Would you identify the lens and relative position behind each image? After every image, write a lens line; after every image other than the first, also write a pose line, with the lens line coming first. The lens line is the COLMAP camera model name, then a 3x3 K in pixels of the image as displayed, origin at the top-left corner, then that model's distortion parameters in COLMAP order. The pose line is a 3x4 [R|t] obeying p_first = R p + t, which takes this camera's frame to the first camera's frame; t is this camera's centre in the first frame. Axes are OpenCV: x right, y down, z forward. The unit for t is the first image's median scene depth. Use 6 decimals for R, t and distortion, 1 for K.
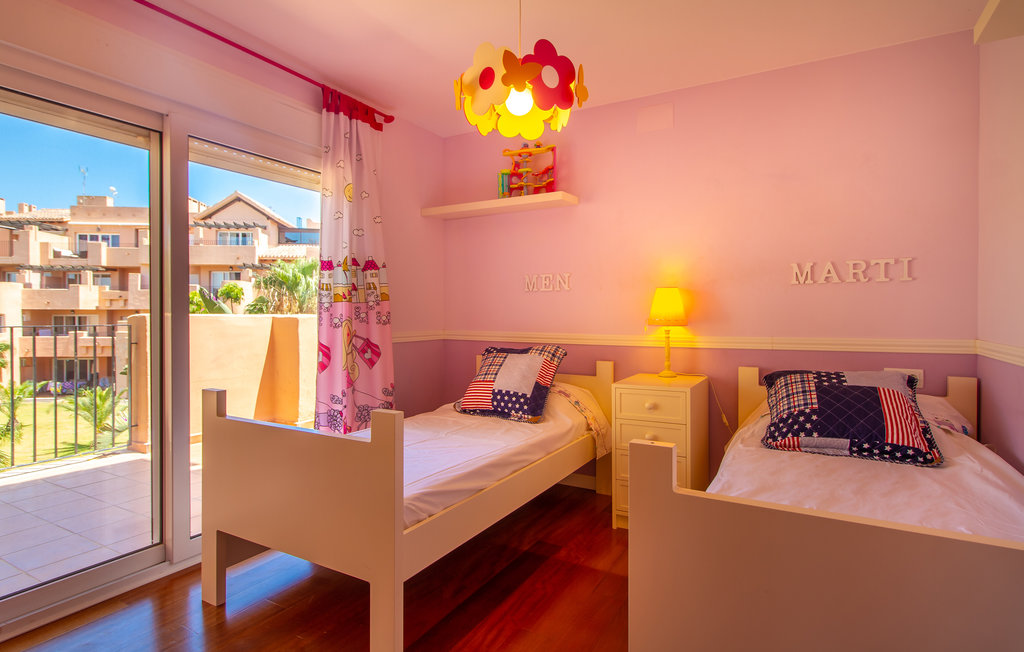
lens RADIAL K [[522.9, 0, 512.0], [0, 522.9, 326.0], [0, 0, 1]] dist [-0.014313, -0.000040]
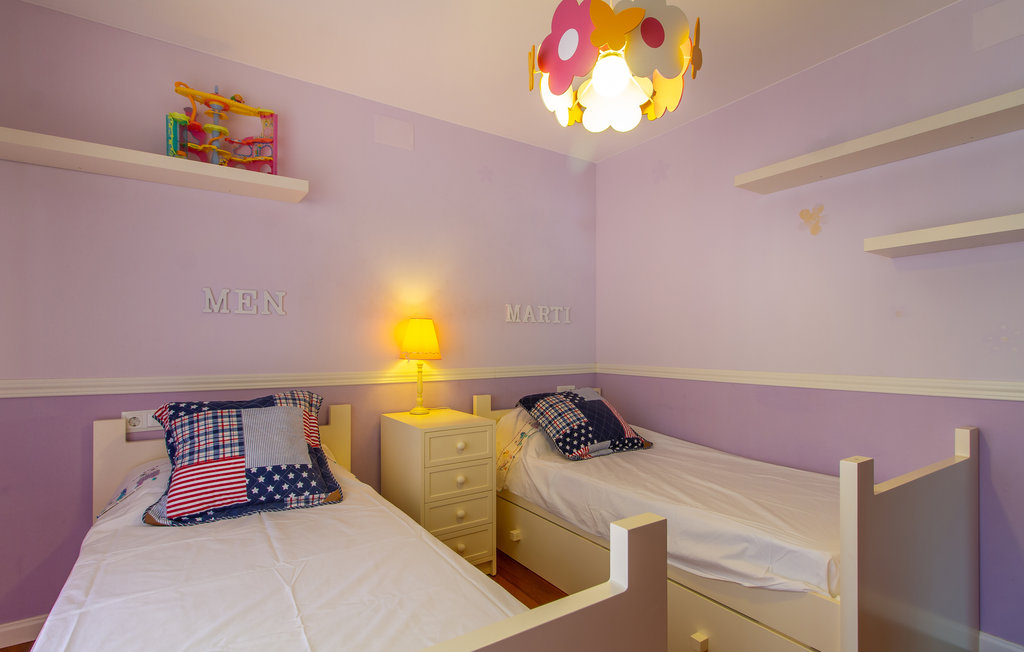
lens RADIAL K [[496.2, 0, 524.2], [0, 496.2, 341.2], [0, 0, 1]] dist [0.015370, 0.000011]
pose [[0.434865, 0.005581, 0.900478, -0.438687], [0.015690, 0.999782, -0.013774, -0.018679], [-0.900359, 0.020119, 0.434683, 0.449646]]
